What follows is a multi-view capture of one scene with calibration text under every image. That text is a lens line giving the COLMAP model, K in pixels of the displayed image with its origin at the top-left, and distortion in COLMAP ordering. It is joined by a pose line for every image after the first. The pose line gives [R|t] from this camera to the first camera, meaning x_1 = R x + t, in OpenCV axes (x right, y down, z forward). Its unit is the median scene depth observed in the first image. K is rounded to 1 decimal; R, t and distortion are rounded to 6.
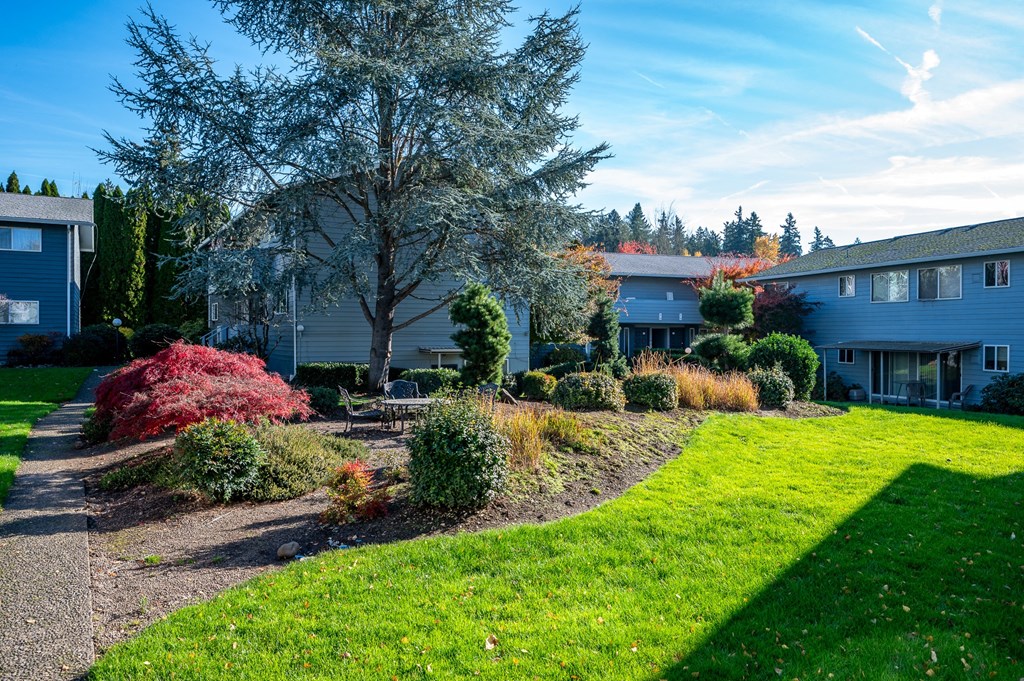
lens RADIAL K [[702.7, 0, 512.0], [0, 702.7, 340.5], [0, 0, 1]] dist [-0.006335, -0.000197]
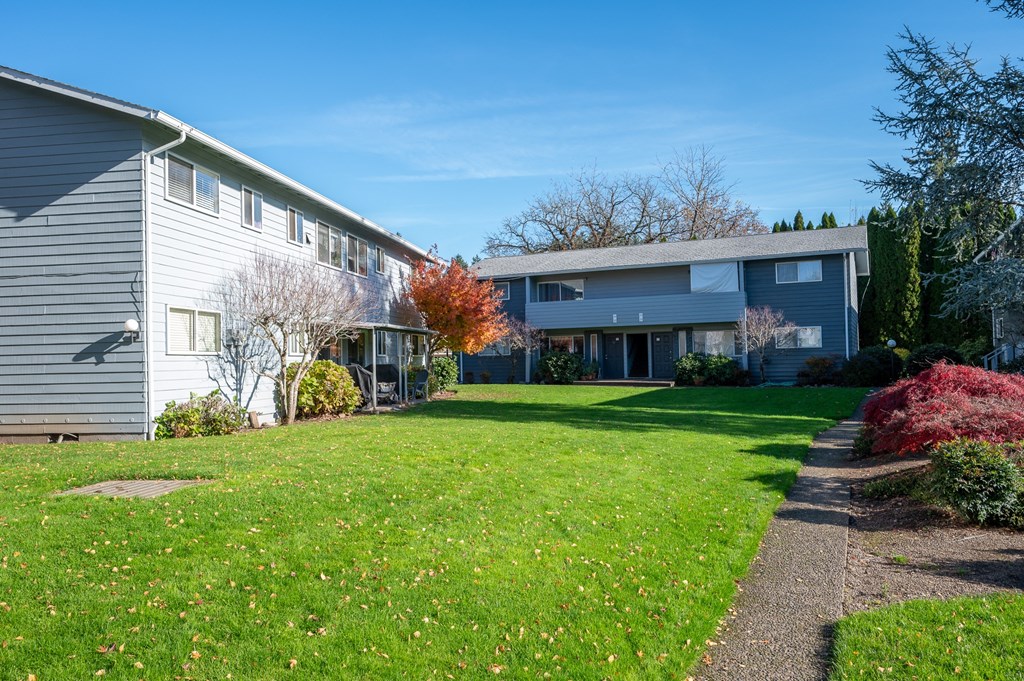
lens RADIAL K [[850.7, 0, 483.9], [0, 850.7, 339.0], [0, 0, 1]] dist [-0.005946, 0.003250]
pose [[0.540245, -0.035798, -0.840746, 0.162316], [0.012372, 0.999325, -0.034600, 0.002770], [0.841417, 0.008290, 0.540323, -0.165726]]
